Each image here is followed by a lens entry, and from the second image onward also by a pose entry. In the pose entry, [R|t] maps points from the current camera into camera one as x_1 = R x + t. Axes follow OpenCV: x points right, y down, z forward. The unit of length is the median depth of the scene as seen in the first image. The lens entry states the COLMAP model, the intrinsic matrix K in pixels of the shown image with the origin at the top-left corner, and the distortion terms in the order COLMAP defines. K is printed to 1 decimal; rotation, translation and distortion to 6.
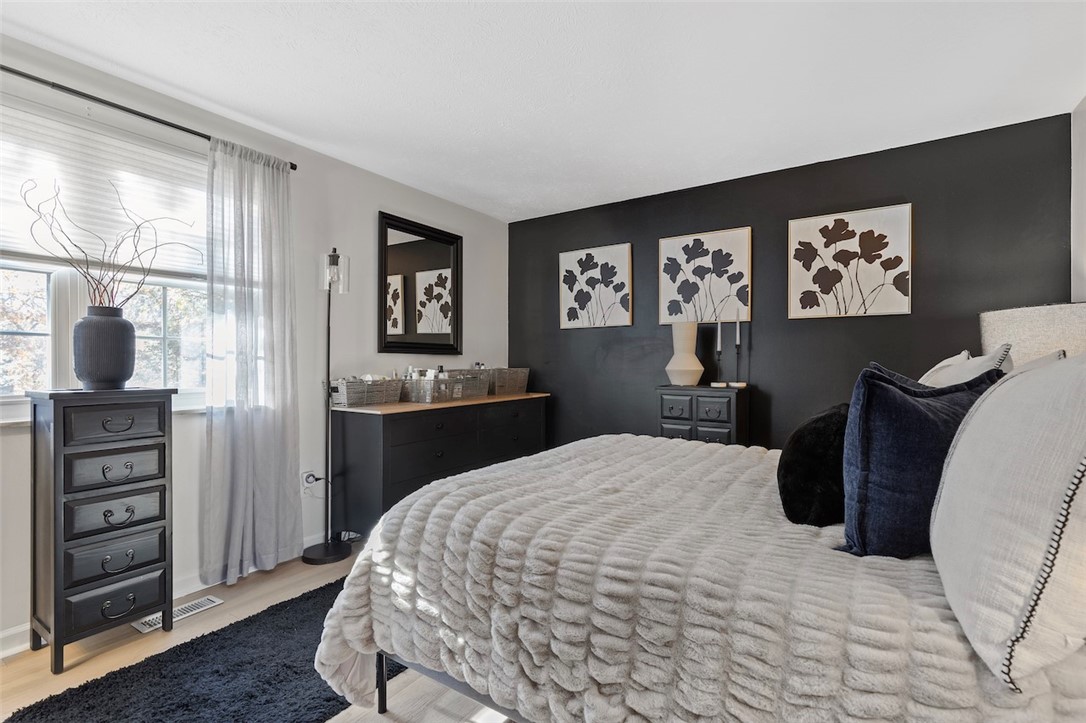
lens RADIAL K [[465.4, 0, 547.6], [0, 465.4, 363.3], [0, 0, 1]] dist [0.000891, 0.000526]
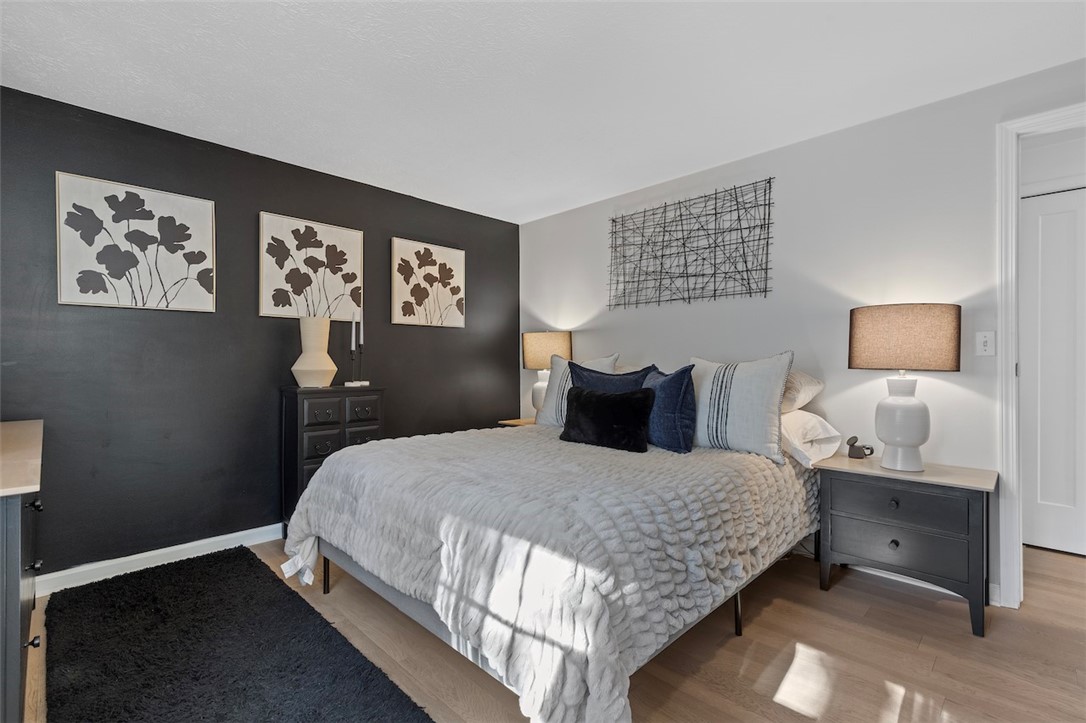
lens RADIAL K [[496.8, 0, 546.1], [0, 496.8, 359.4], [0, 0, 1]] dist [0.009035, -0.001336]
pose [[0.196659, -0.000476, 0.980472, -0.534656], [0.004679, 0.999989, -0.000453, -0.003870], [-0.980461, 0.004677, 0.196659, 0.347433]]
